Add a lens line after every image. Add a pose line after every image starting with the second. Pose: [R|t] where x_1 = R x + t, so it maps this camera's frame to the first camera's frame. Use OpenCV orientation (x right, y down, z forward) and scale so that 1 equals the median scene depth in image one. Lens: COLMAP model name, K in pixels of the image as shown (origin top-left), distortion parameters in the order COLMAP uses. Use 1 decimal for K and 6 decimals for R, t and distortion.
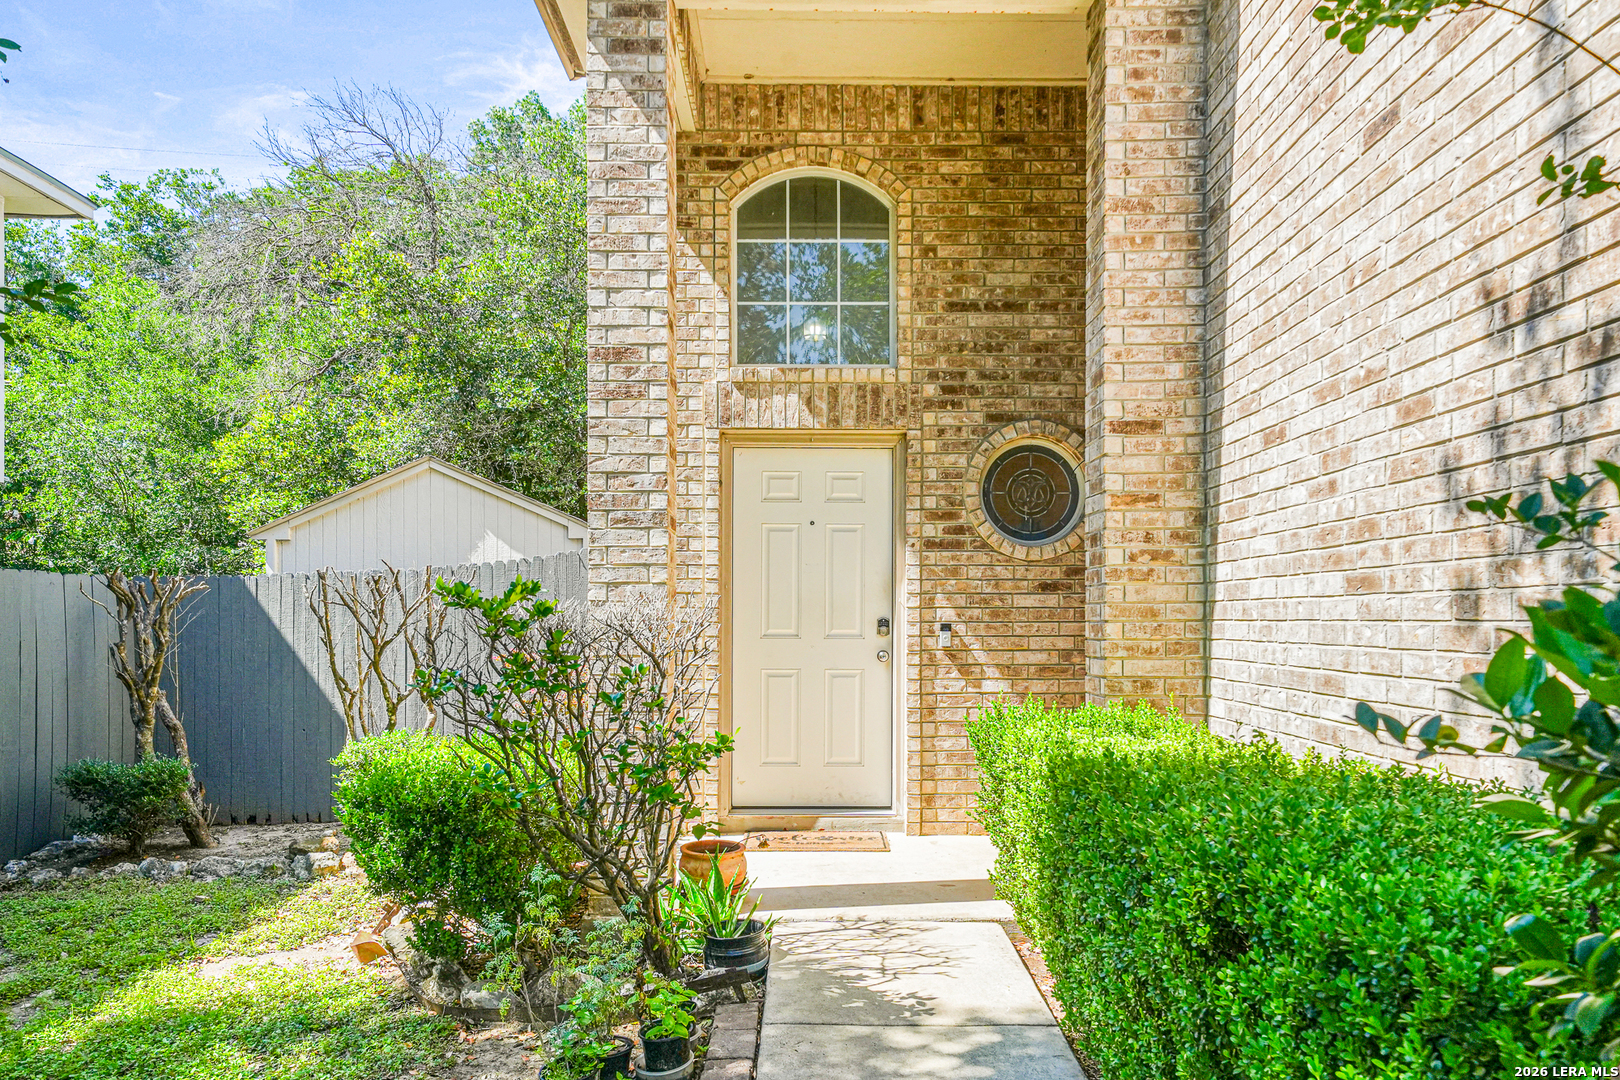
lens RADIAL K [[1167.9, 0, 813.8], [0, 1167.9, 591.7], [0, 0, 1]] dist [0.012555, 0.006554]
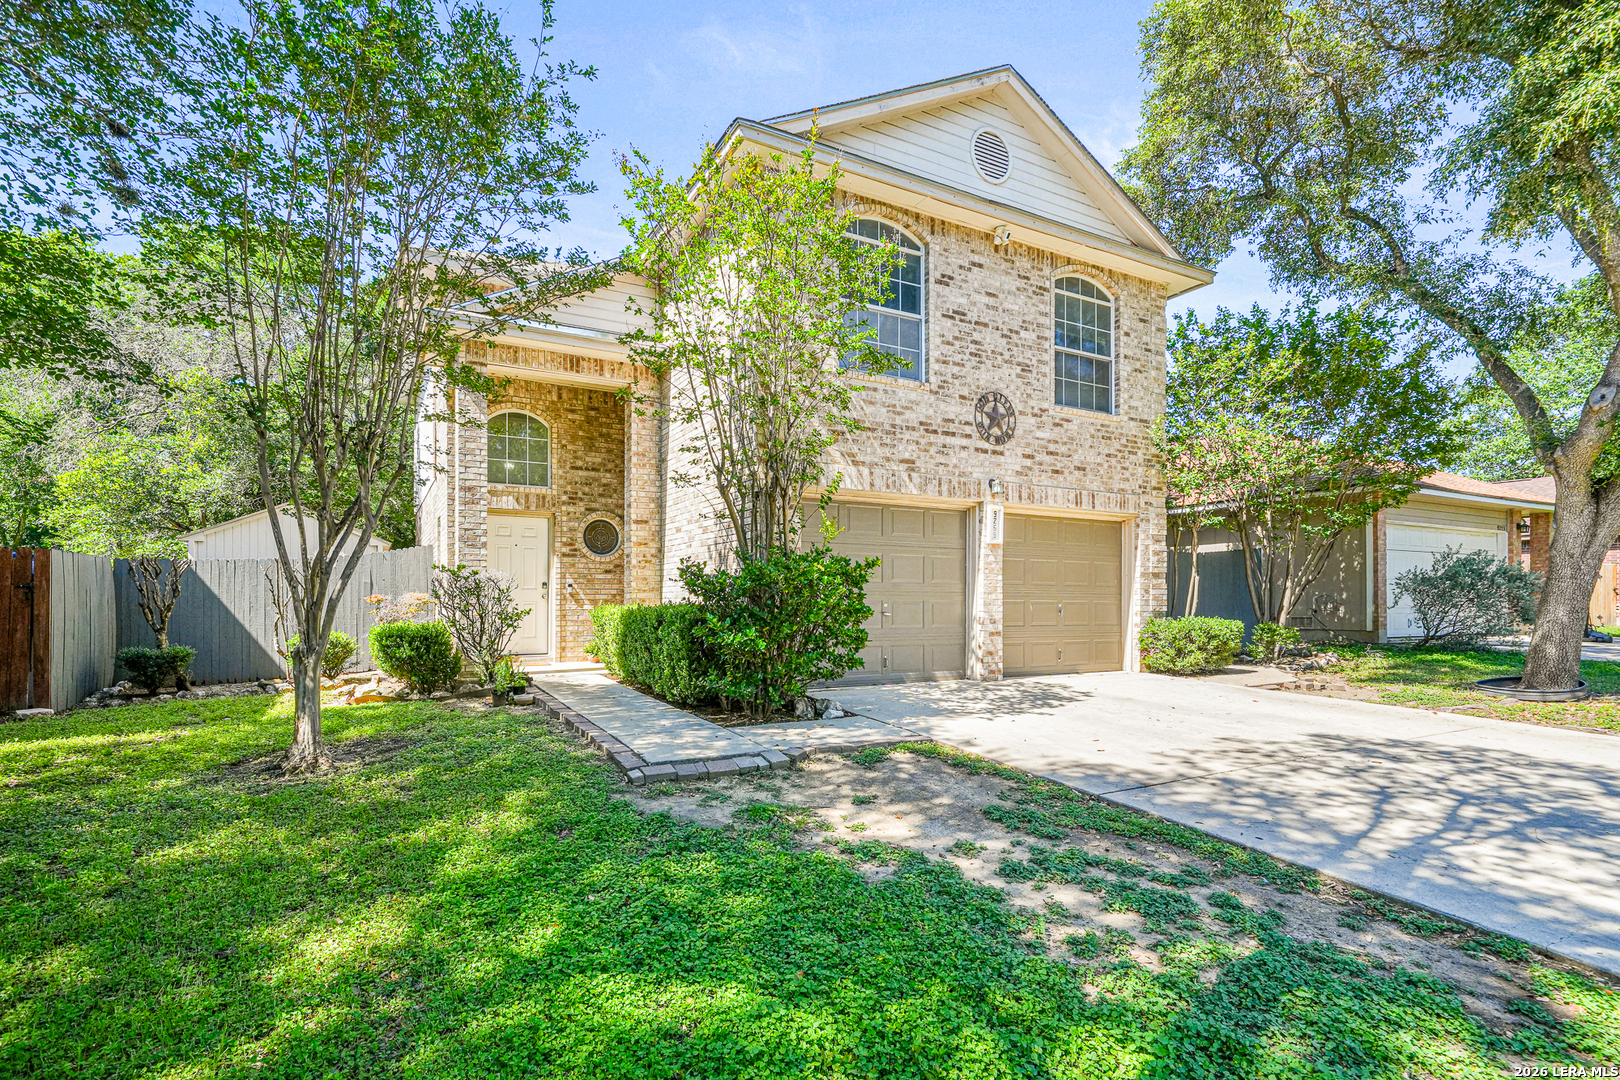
lens RADIAL K [[792.1, 0, 831.6], [0, 792.1, 597.7], [0, 0, 1]] dist [0.009568, 0.001057]
pose [[0.868736, 0.000446, 0.495274, -0.273027], [-0.008980, 0.999849, 0.014851, 0.025839], [-0.495193, -0.017349, 0.868610, -0.909865]]
